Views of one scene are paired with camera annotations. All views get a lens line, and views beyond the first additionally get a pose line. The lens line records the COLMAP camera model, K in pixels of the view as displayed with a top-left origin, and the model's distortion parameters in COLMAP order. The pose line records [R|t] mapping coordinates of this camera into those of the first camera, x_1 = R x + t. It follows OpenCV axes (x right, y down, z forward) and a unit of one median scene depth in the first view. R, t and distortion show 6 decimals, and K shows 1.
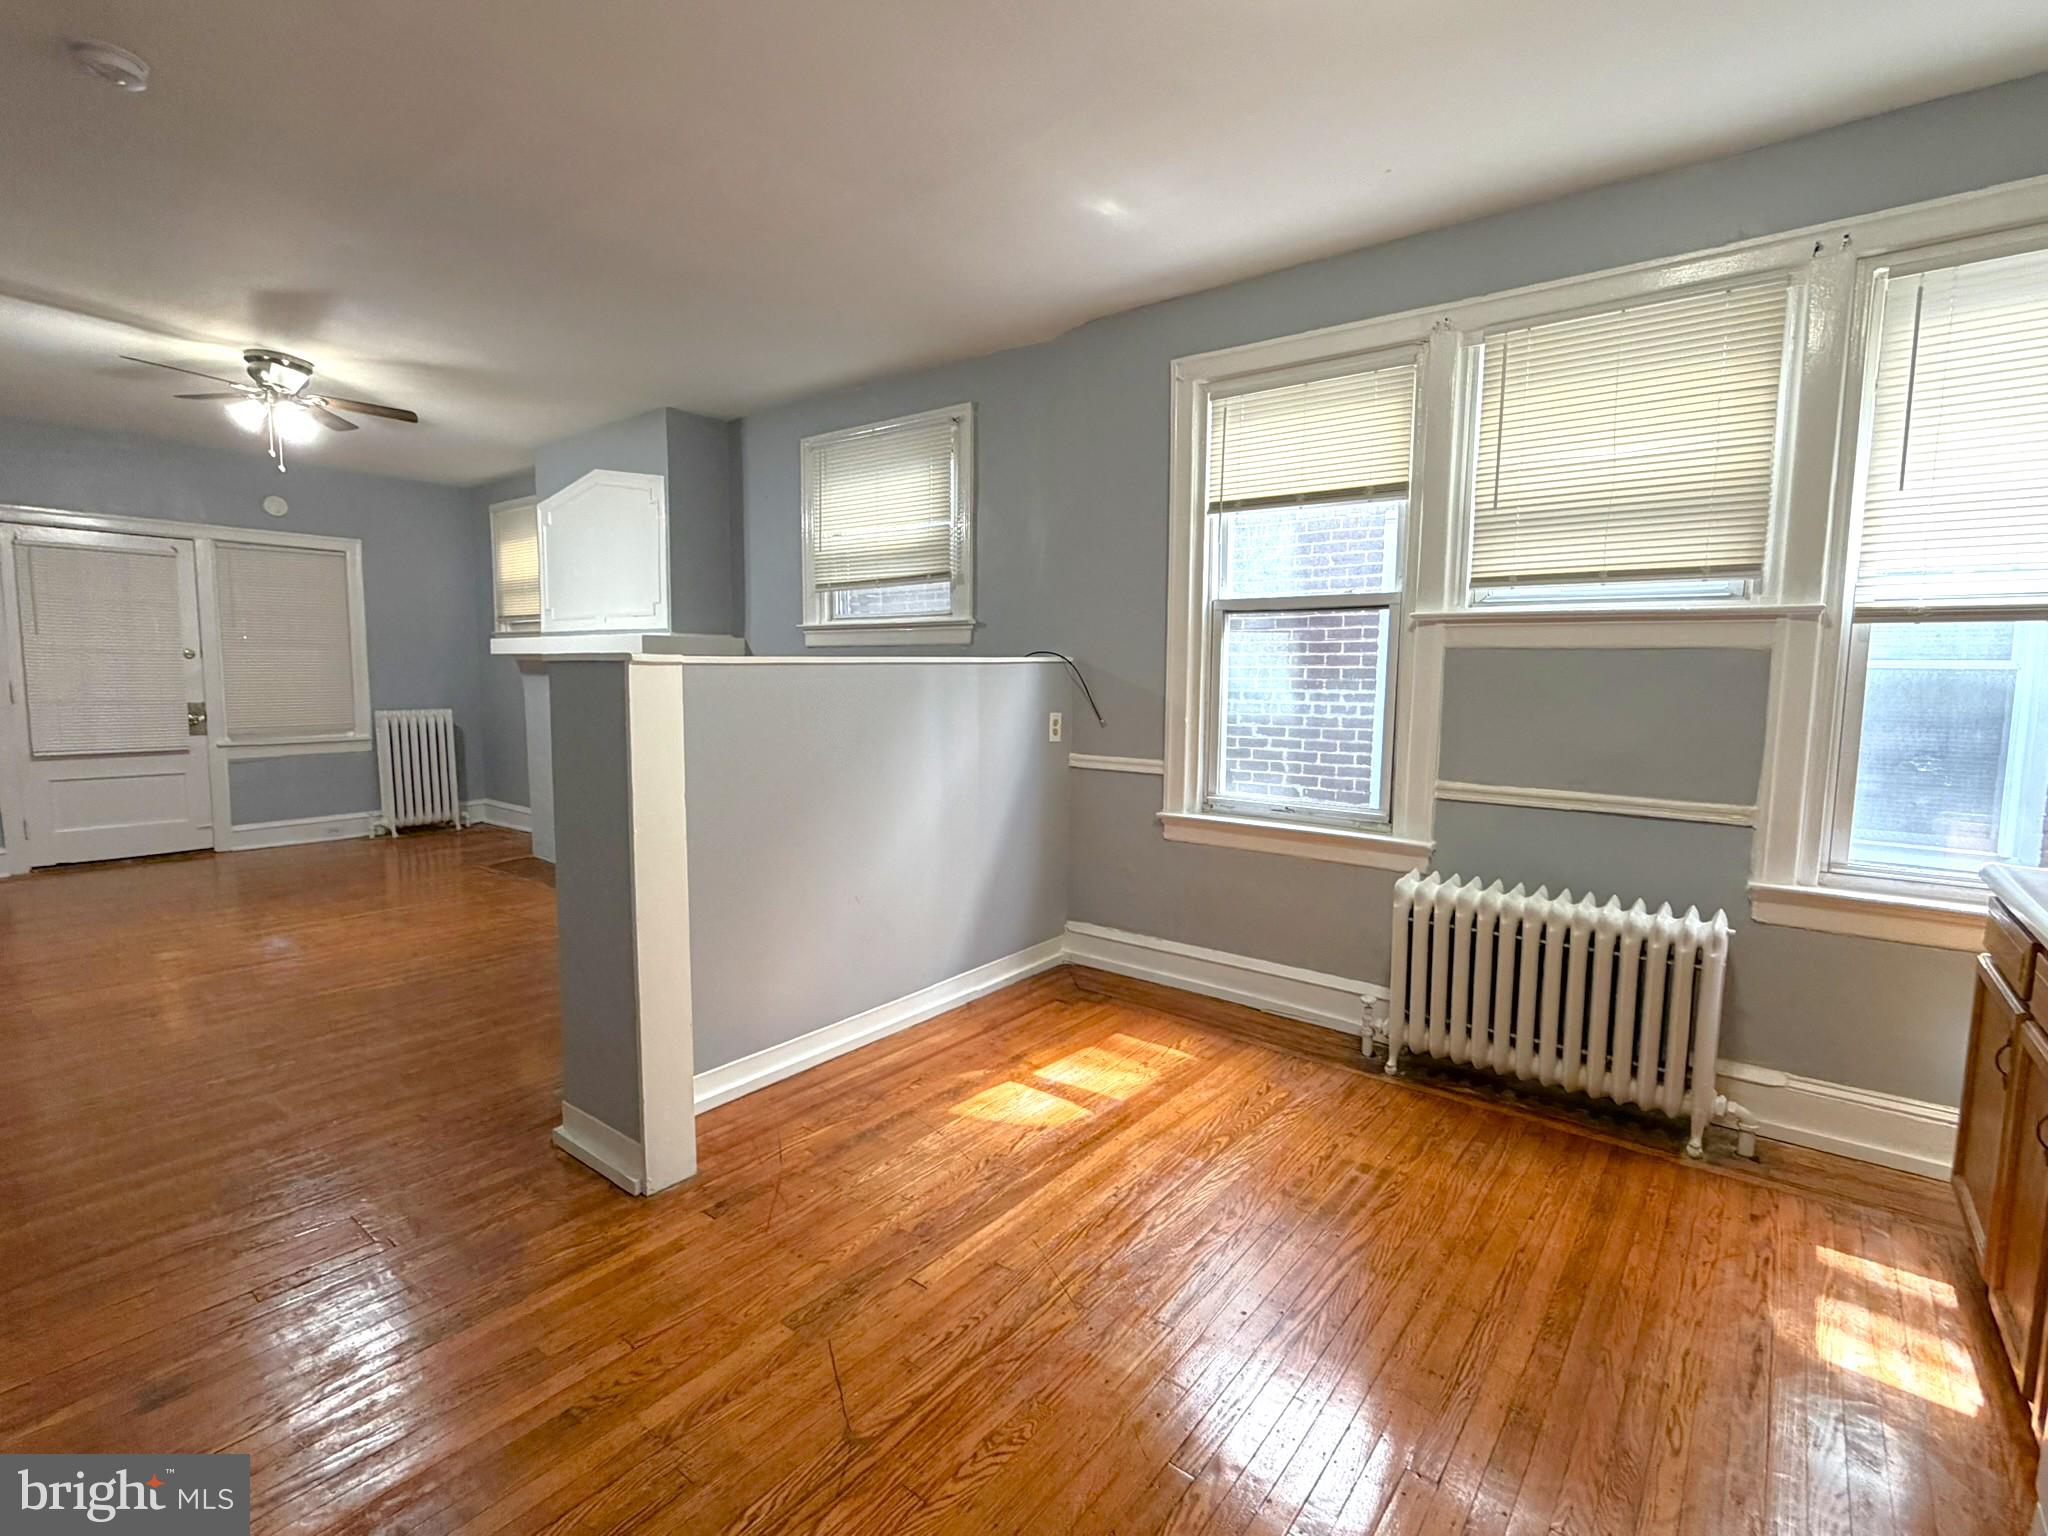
lens RADIAL K [[957.0, 0, 1019.7], [0, 957.0, 771.9], [0, 0, 1]] dist [0.002237, -0.000478]
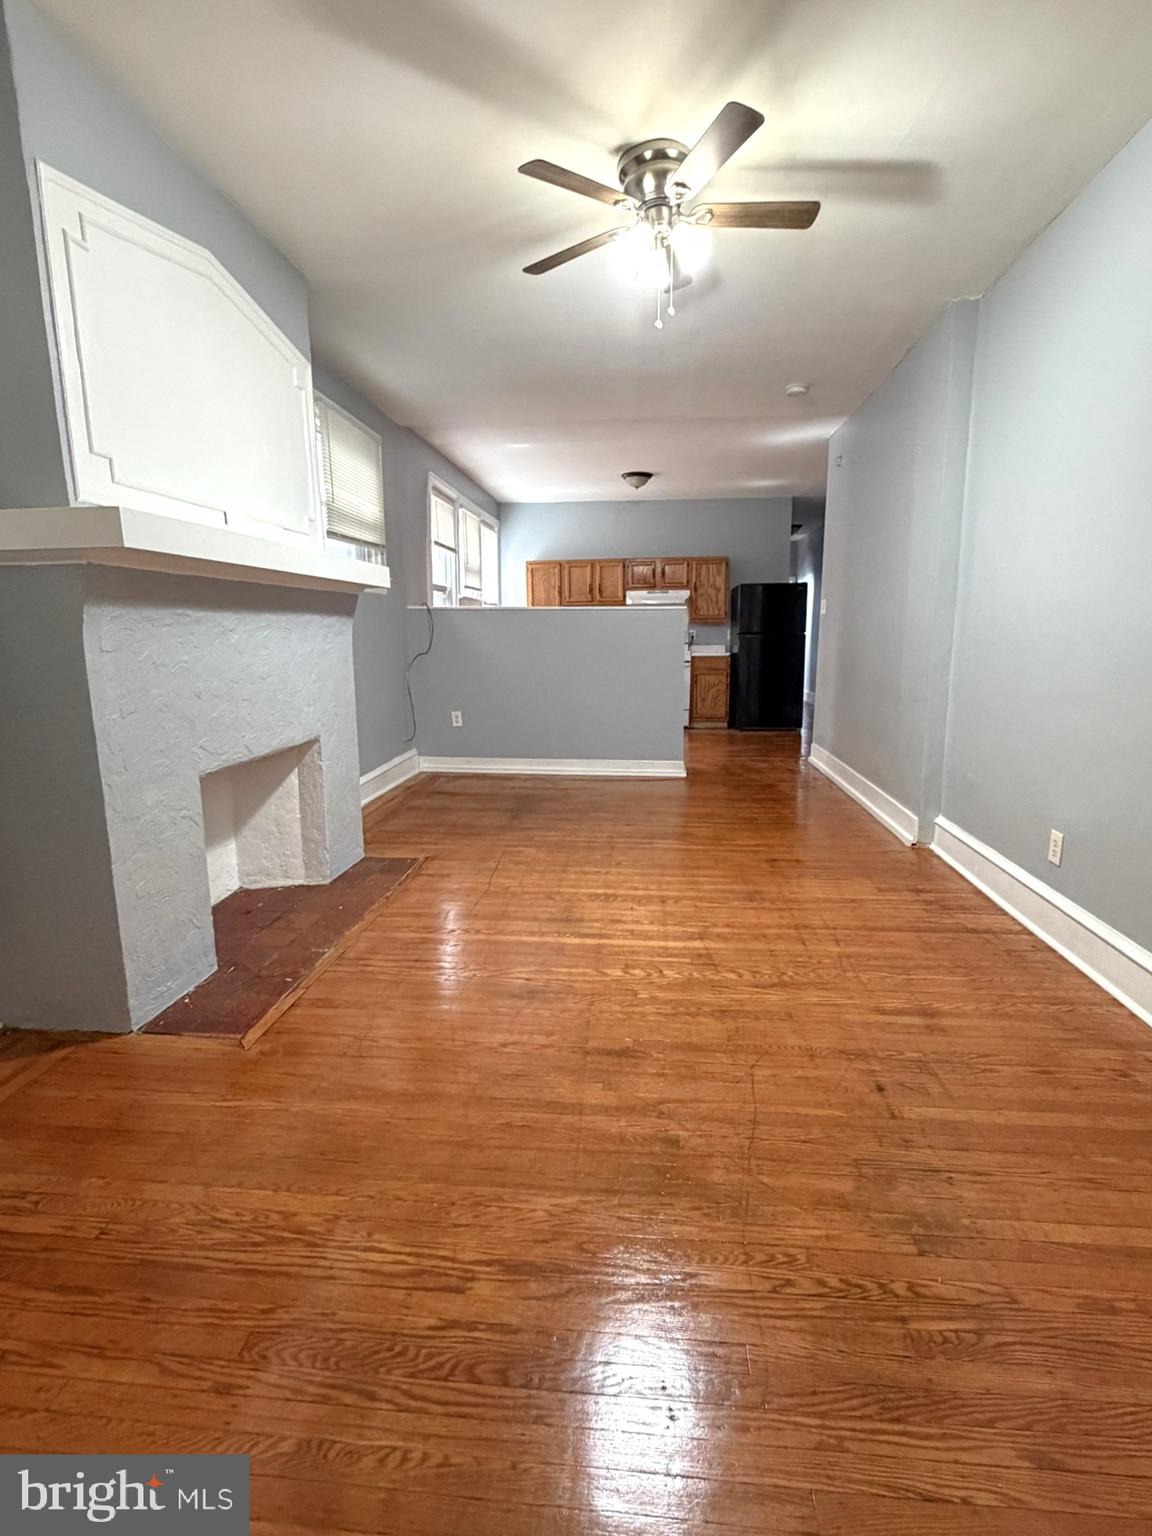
lens RADIAL K [[717.7, 0, 574.4], [0, 717.7, 769.6], [0, 0, 1]] dist [0.002237, -0.000478]
pose [[-0.536330, -0.167033, 0.827315, -1.650911], [0.092282, 0.962739, 0.254200, -0.171487], [-0.838948, 0.212681, -0.500932, 1.861155]]
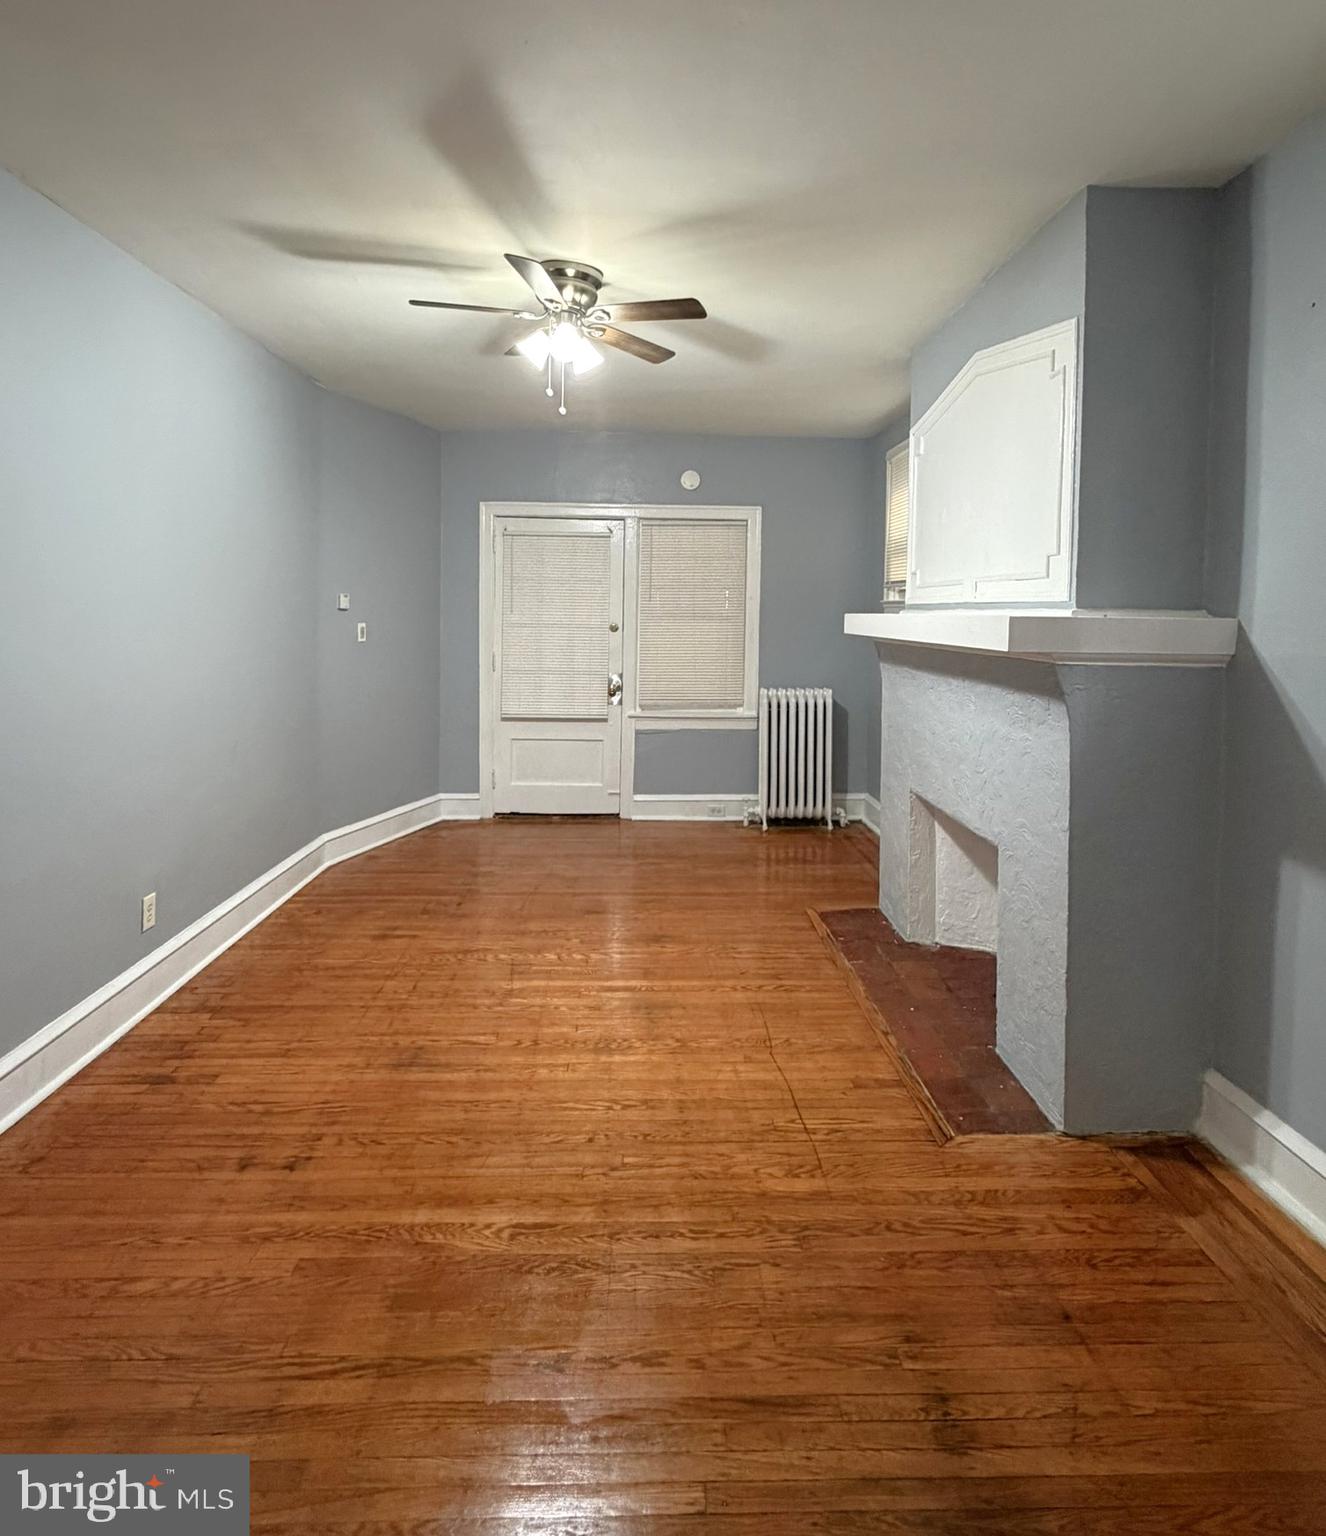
lens RADIAL K [[834.4, 0, 658.2], [0, 834.4, 637.4], [0, 0, 1]] dist [0.000312, -0.000610]
pose [[0.645185, 0.021385, -0.763727, -0.255942], [-0.086384, 0.995240, -0.045108, -0.142319], [0.759127, 0.095077, 0.643961, 0.847195]]
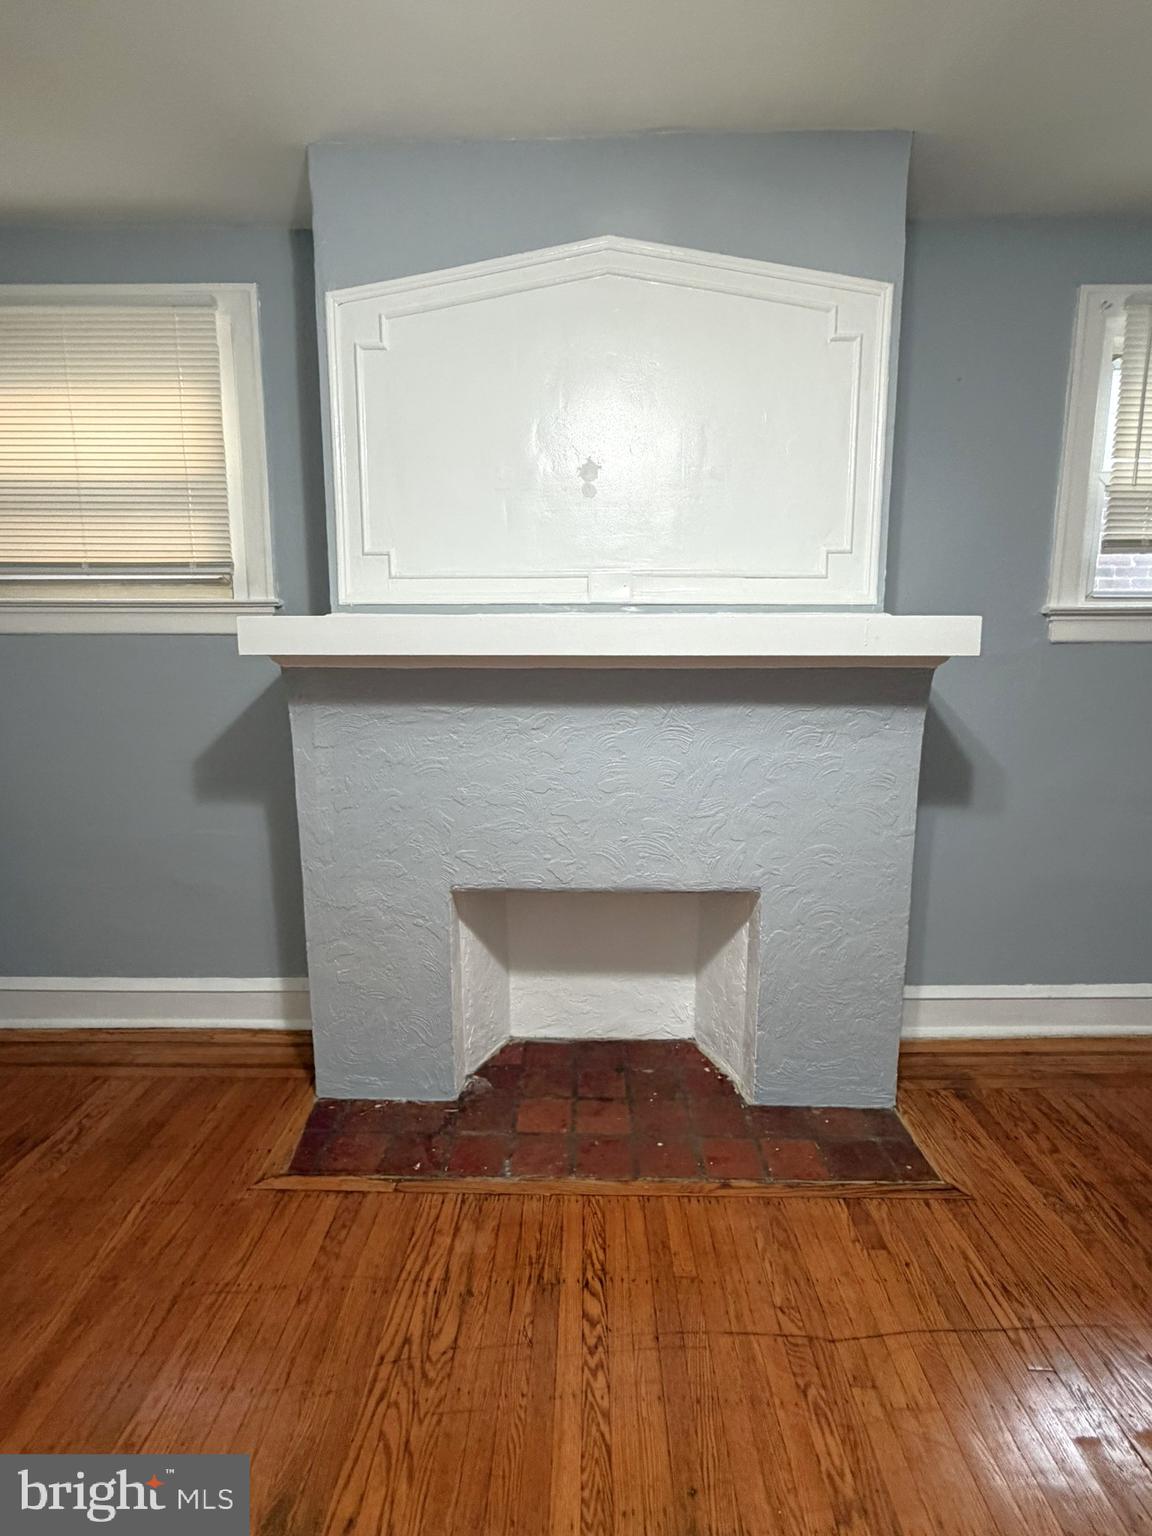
lens RADIAL K [[717.7, 0, 590.2], [0, 717.7, 769.3], [0, 0, 1]] dist [0.002237, -0.000478]
pose [[0.785951, -0.102991, 0.609650, -1.153129], [0.068069, 0.994448, 0.080243, -0.165497], [-0.614530, -0.021569, 0.788598, 1.261188]]
